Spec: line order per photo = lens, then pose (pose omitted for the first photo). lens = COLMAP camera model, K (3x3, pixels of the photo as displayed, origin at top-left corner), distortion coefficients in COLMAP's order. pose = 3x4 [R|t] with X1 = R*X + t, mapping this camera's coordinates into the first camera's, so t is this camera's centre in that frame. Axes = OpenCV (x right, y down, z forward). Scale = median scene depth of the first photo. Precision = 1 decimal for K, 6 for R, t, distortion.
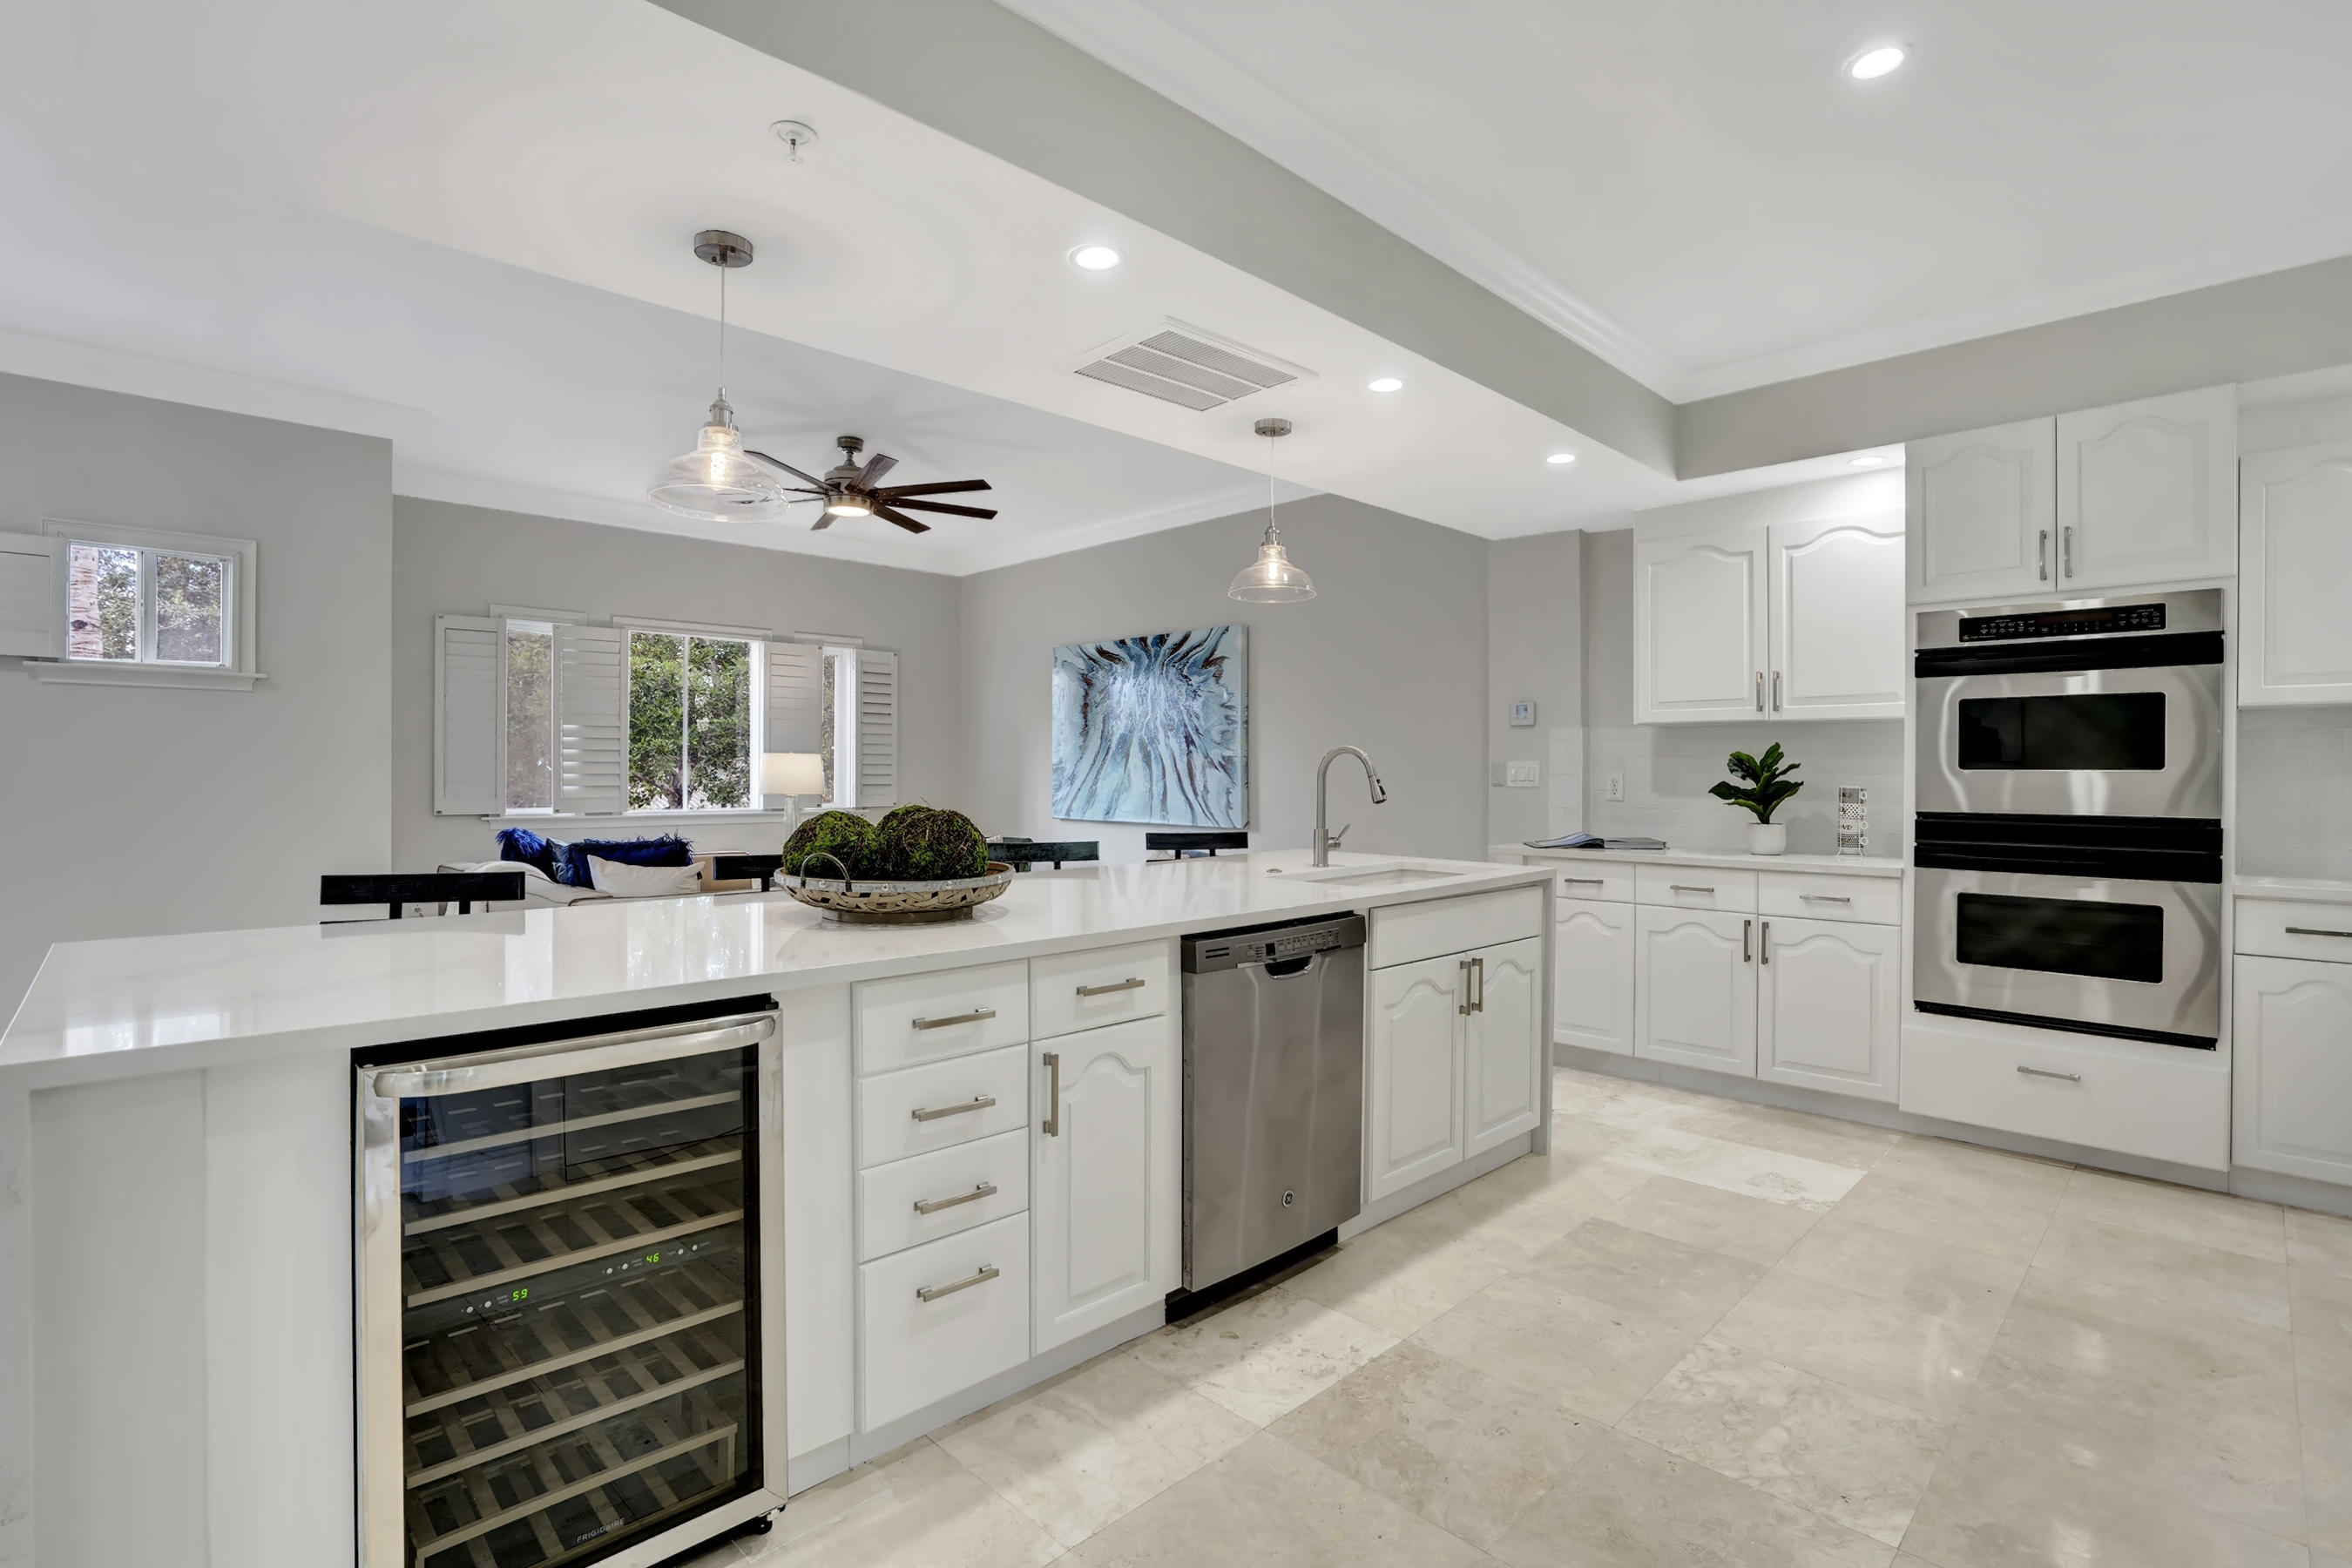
lens RADIAL K [[1100.9, 0, 1188.2], [0, 1100.9, 784.5], [0, 0, 1]] dist [-0.056285, 0.018115]
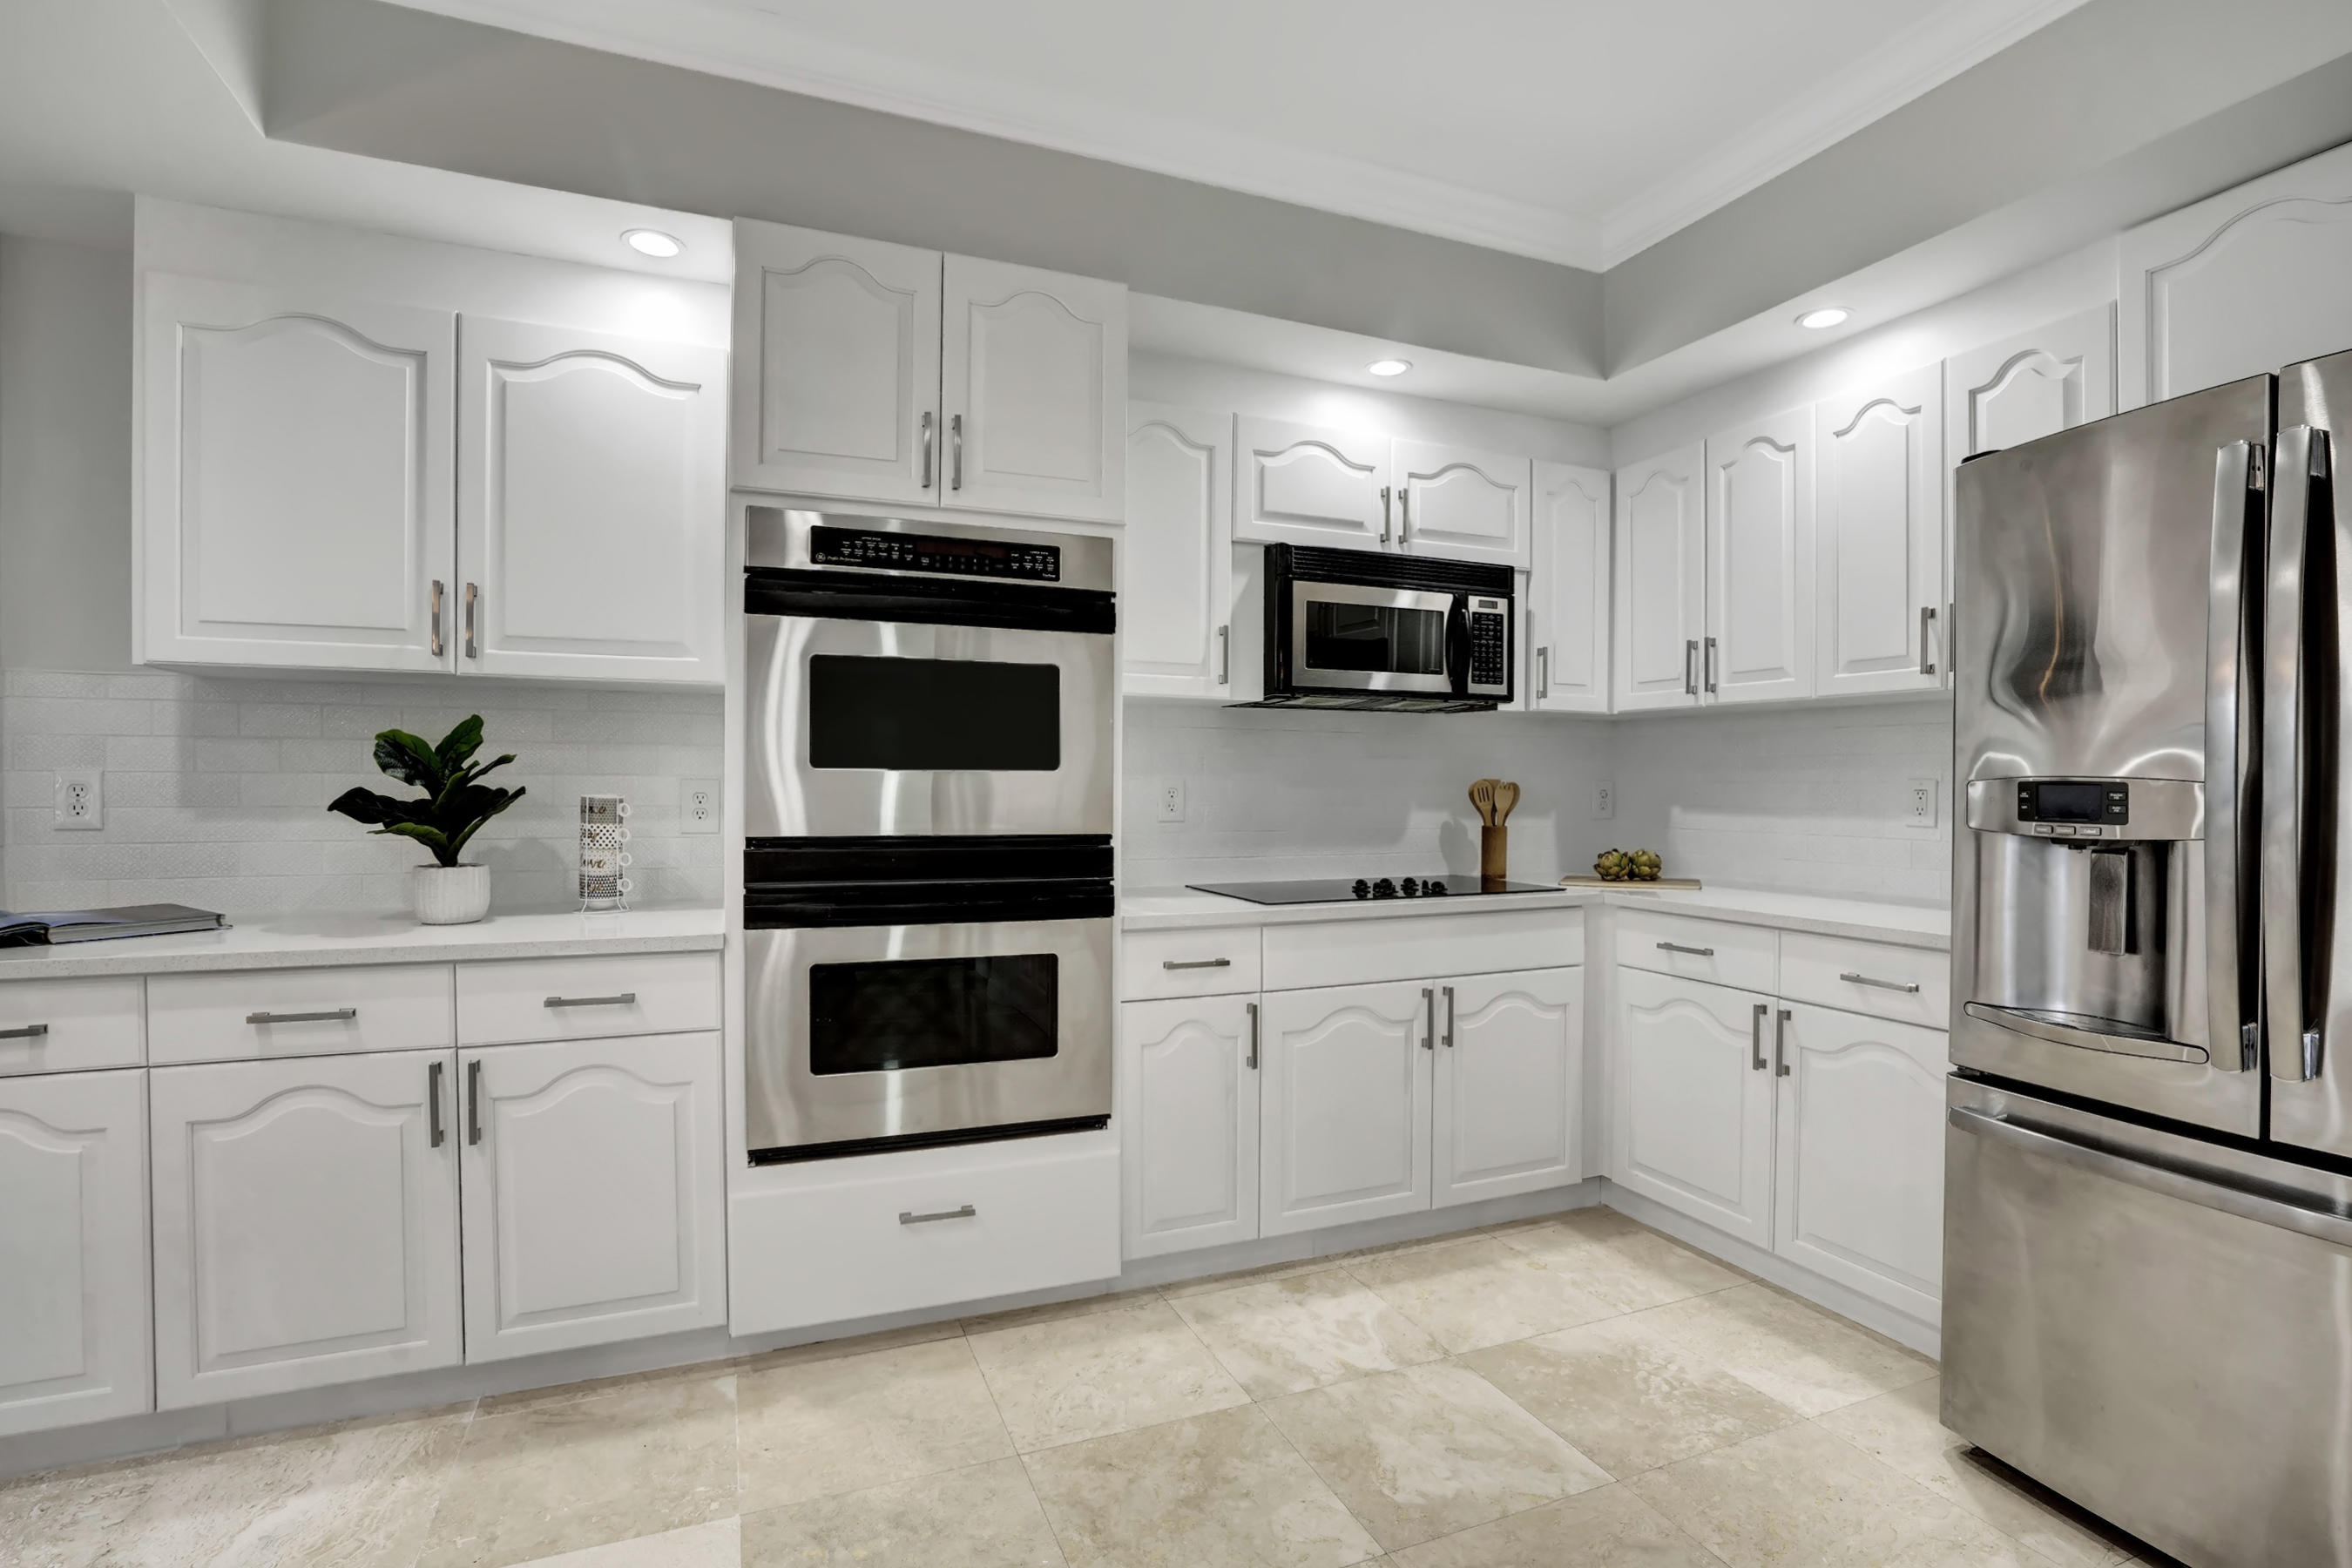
lens RADIAL K [[1100.9, 0, 1188.2], [0, 1100.9, 784.5], [0, 0, 1]] dist [-0.056285, 0.018115]
pose [[0.369795, -0.004342, 0.929103, 0.204338], [0.004850, 0.999984, 0.002743, -0.004459], [-0.929101, 0.003492, 0.369810, 0.547991]]
